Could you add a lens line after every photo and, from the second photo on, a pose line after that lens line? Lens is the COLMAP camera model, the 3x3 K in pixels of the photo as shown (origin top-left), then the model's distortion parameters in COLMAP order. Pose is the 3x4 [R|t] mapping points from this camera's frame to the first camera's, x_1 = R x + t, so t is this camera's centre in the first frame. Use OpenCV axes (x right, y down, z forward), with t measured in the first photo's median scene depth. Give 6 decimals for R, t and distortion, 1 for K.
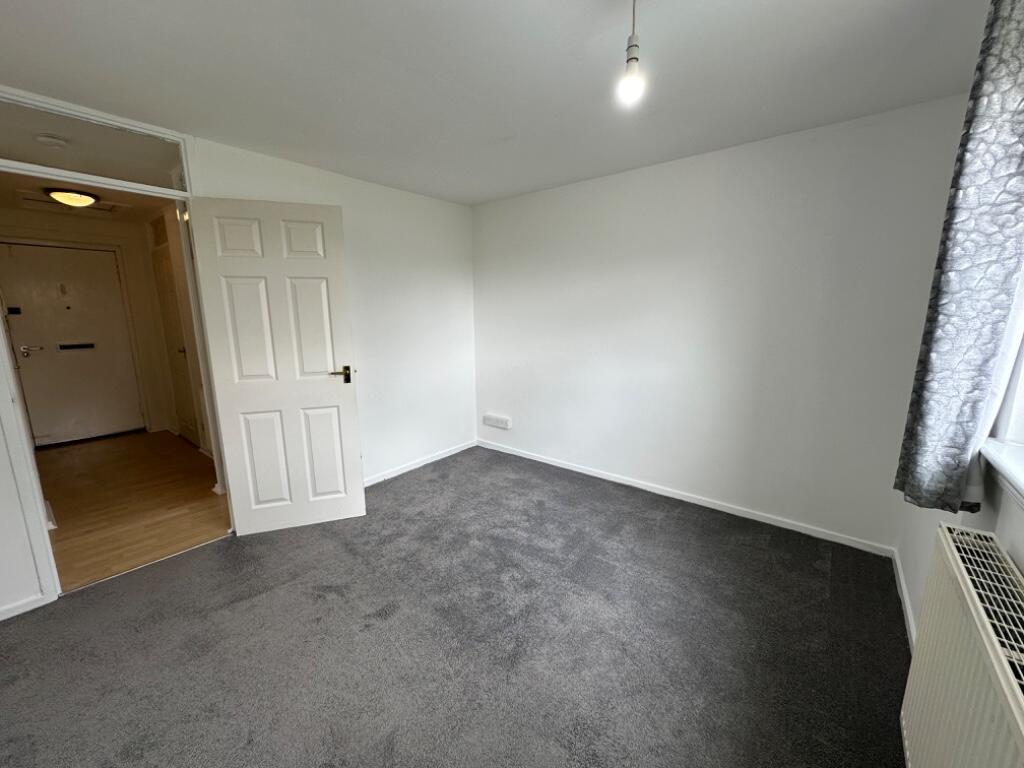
lens RADIAL K [[406.7, 0, 515.2], [0, 406.7, 381.3], [0, 0, 1]] dist [-0.000826, -0.000010]
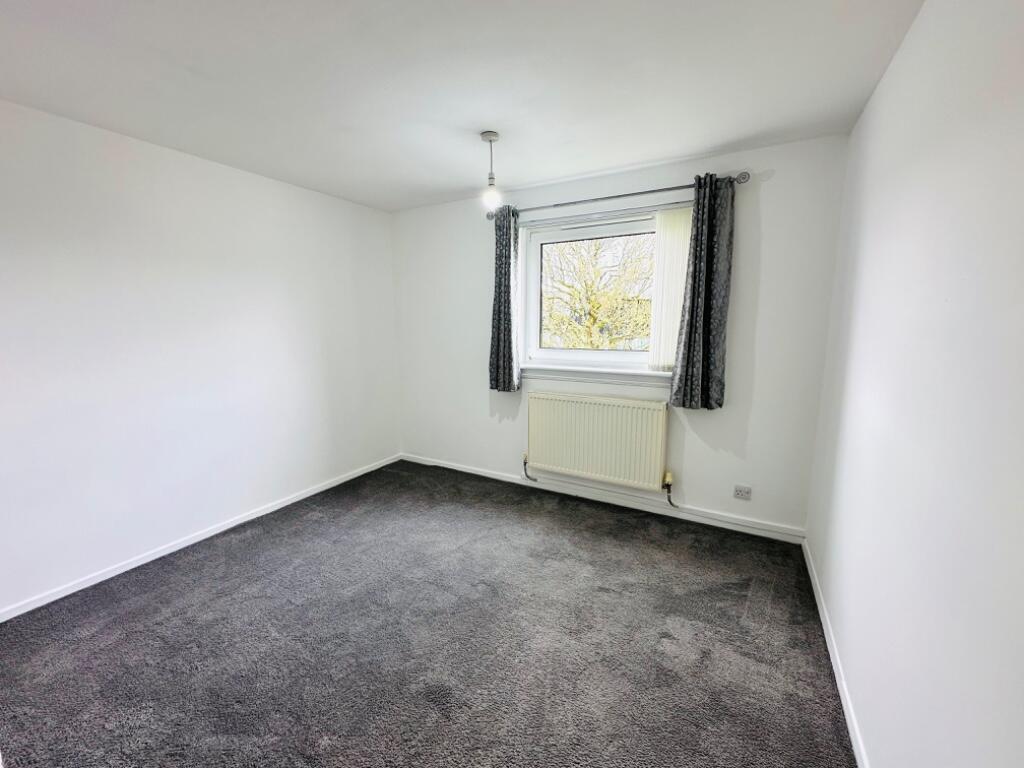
lens RADIAL K [[406.7, 0, 504.0], [0, 406.7, 380.0], [0, 0, 1]] dist [-0.000826, -0.000010]
pose [[-0.153730, -0.128243, 0.979756, -0.712132], [0.175580, 0.972218, 0.154805, -0.087795], [-0.972388, 0.195823, -0.126942, 0.591508]]
